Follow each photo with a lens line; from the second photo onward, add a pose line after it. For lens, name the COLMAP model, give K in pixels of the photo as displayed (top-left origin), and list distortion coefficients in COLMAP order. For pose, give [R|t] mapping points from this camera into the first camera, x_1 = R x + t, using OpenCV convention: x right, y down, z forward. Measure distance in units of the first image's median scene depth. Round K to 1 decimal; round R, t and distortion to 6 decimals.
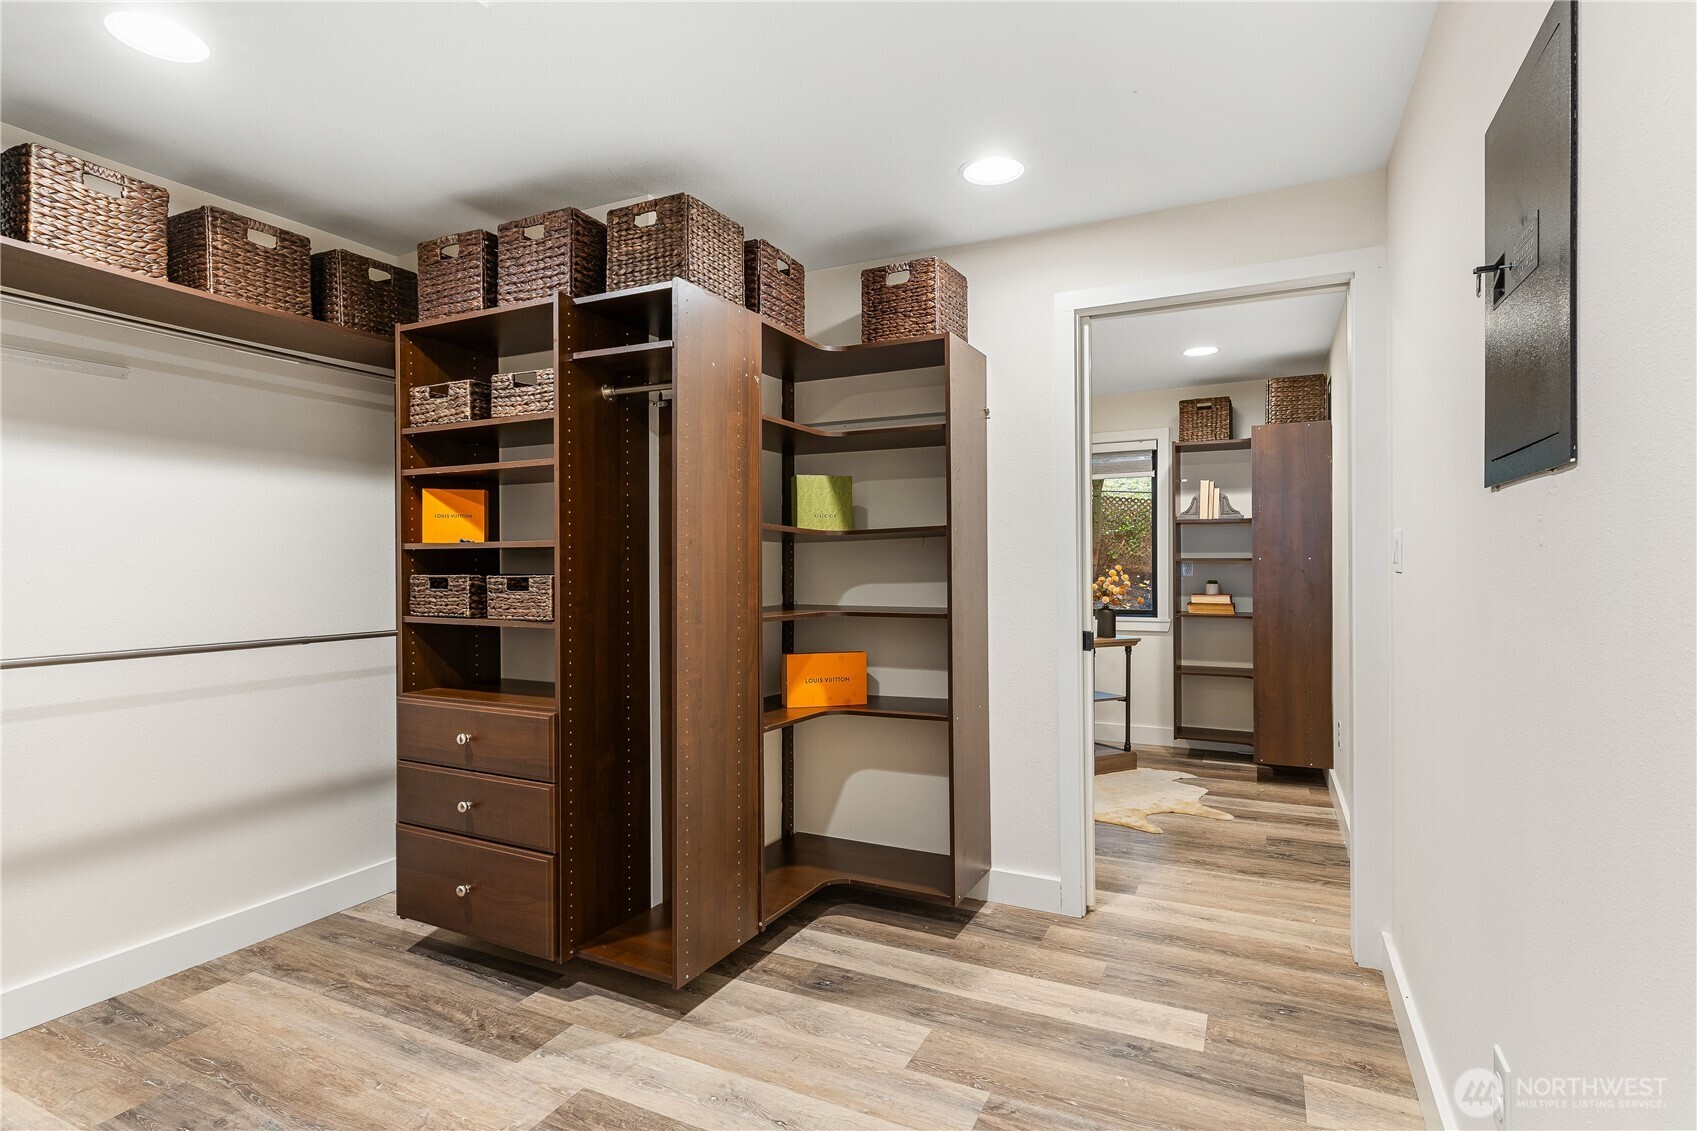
lens RADIAL K [[818.4, 0, 847.9], [0, 818.4, 565.5], [0, 0, 1]] dist [-0.002230, -0.000151]
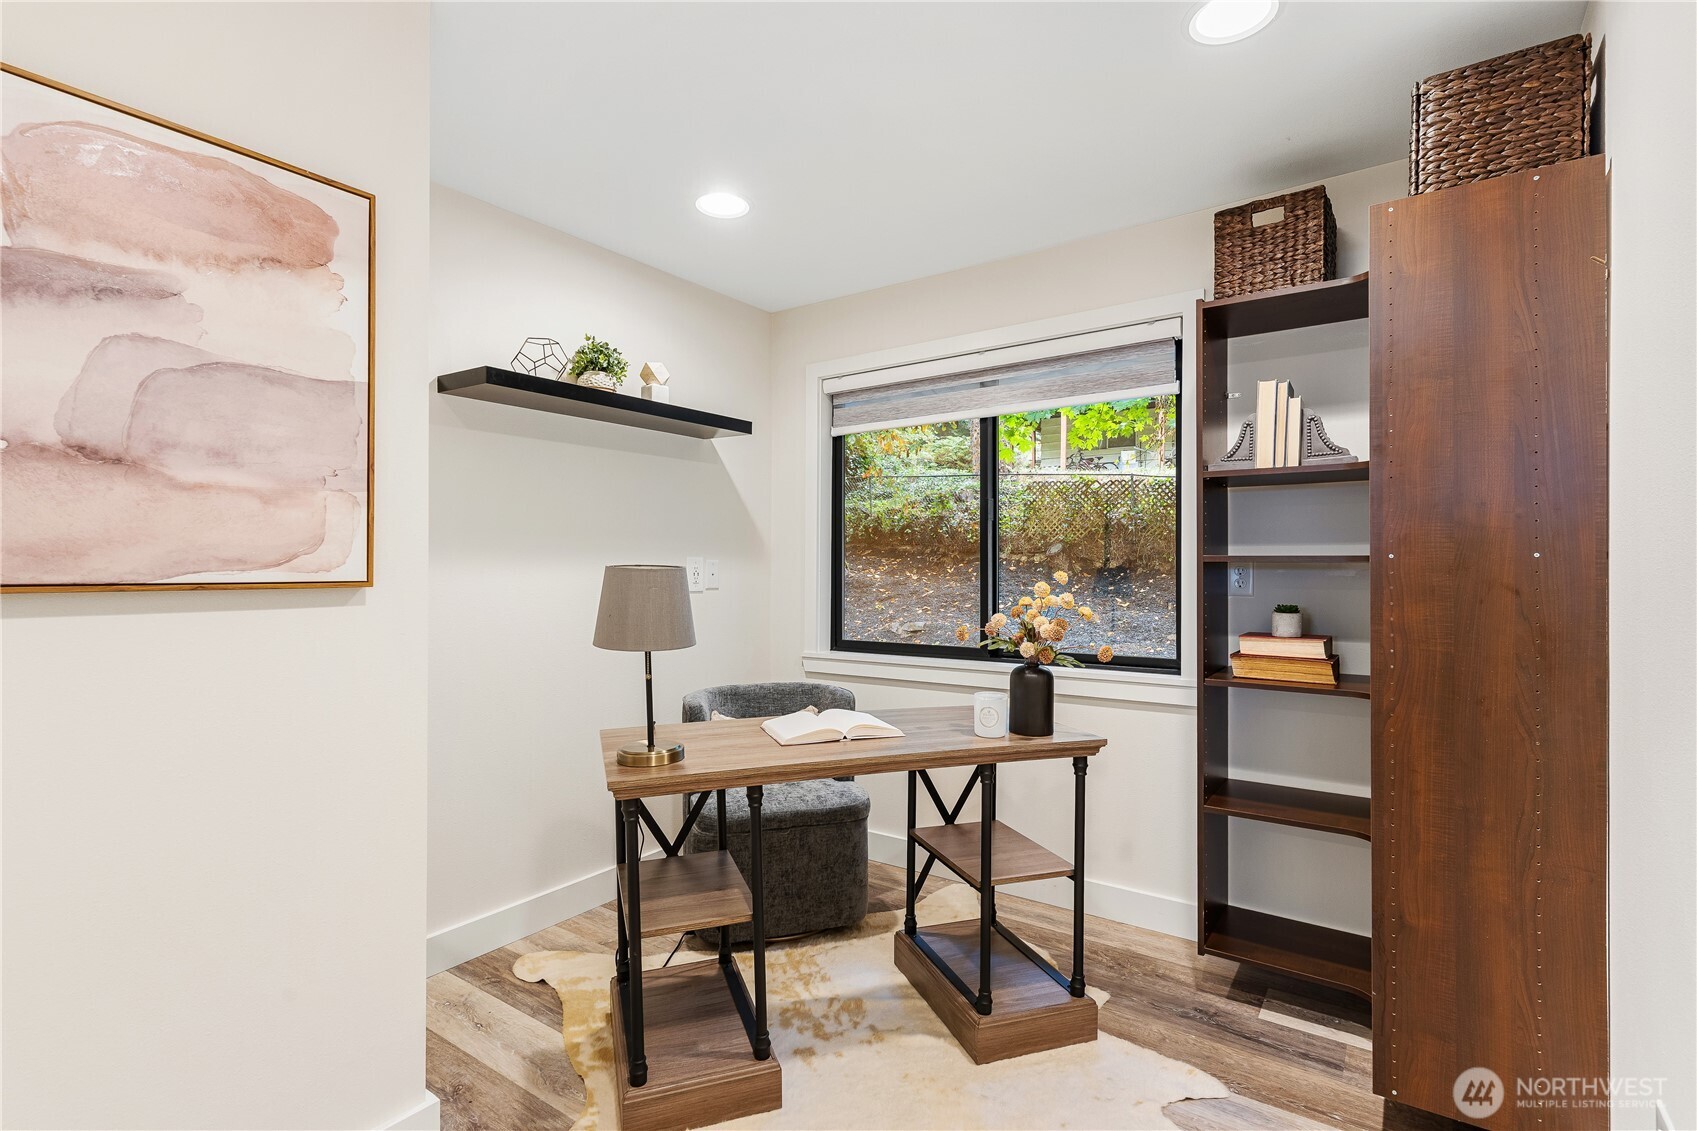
lens RADIAL K [[818.4, 0, 915.9], [0, 818.4, 562.7], [0, 0, 1]] dist [-0.002230, -0.000151]
pose [[0.997238, 0.007617, -0.073877, 0.279453], [-0.007639, 0.999971, -0.000023, -0.004324], [0.073875, 0.000587, 0.997267, 0.542612]]
